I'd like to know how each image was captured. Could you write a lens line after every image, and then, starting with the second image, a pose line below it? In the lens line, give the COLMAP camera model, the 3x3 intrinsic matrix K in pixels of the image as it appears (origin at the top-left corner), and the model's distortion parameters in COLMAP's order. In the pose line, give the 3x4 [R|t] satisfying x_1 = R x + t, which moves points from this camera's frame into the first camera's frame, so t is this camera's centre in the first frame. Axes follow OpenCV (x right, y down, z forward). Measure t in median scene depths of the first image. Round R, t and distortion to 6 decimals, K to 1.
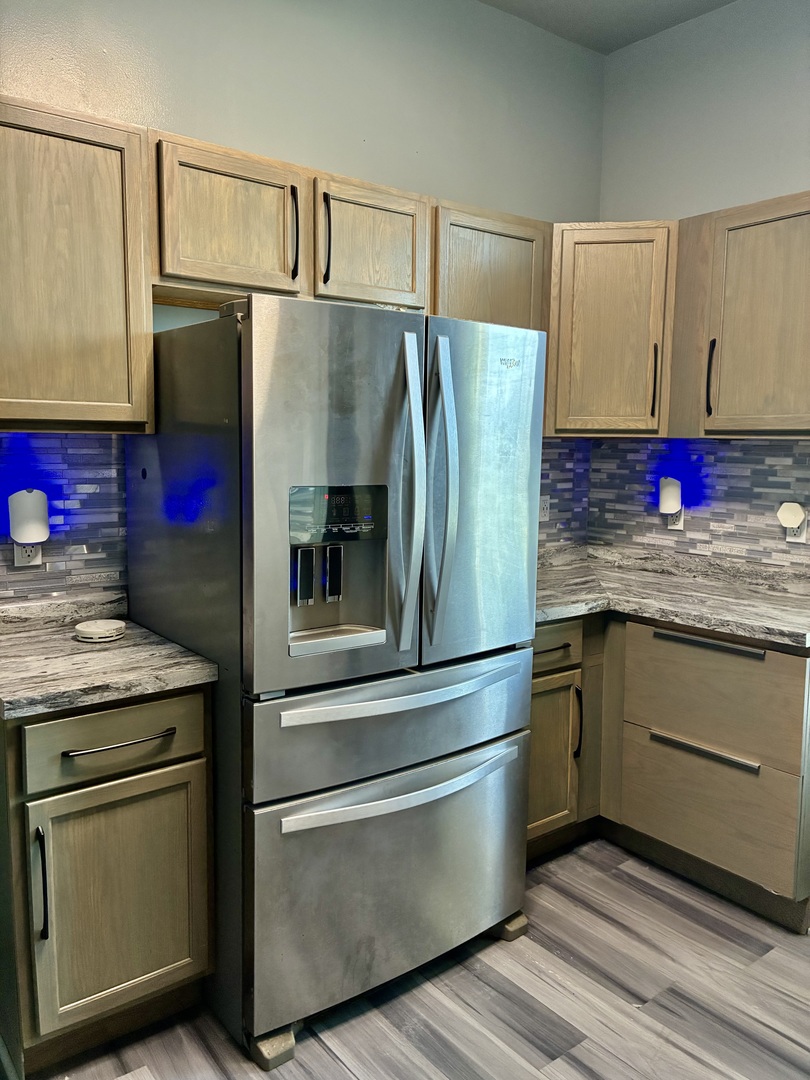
lens RADIAL K [[822.7, 0, 410.7], [0, 822.7, 532.8], [0, 0, 1]] dist [0.066499, -0.094554]
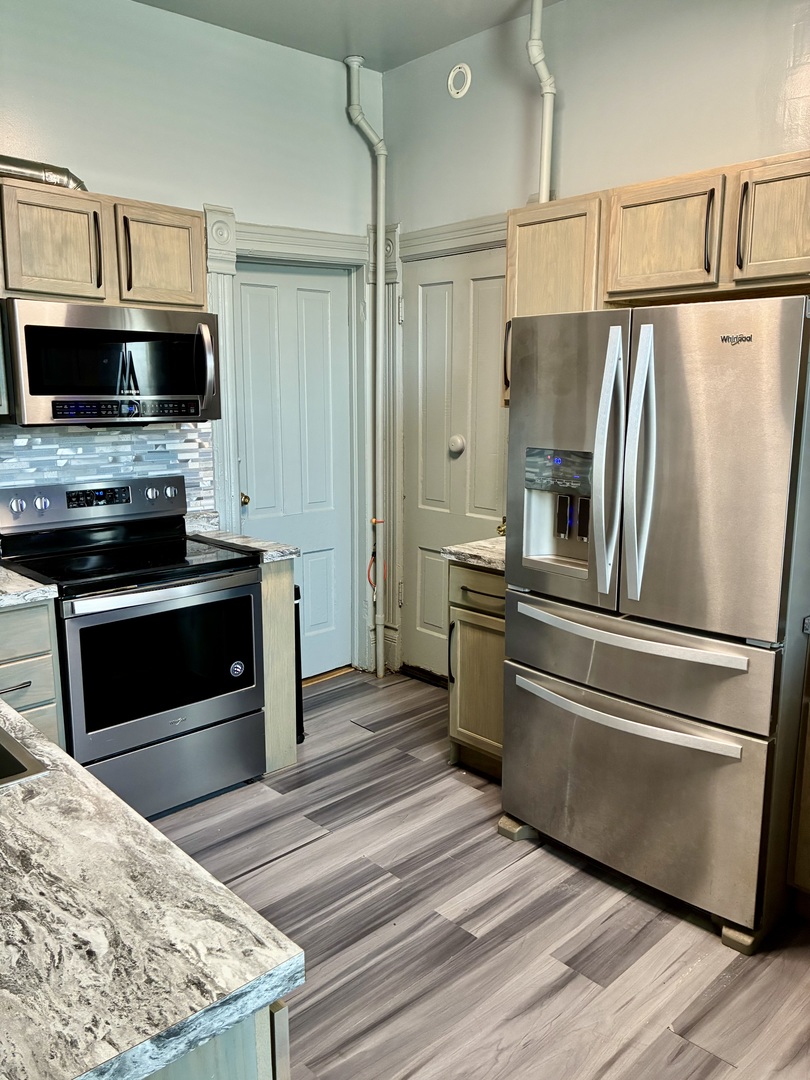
lens RADIAL K [[822.7, 0, 410.7], [0, 822.7, 532.8], [0, 0, 1]] dist [0.066499, -0.094554]
pose [[0.098880, 0.158405, -0.982411, 1.097524], [-0.117371, 0.982214, 0.146560, -0.083206], [0.988153, 0.100814, 0.115714, 0.558134]]
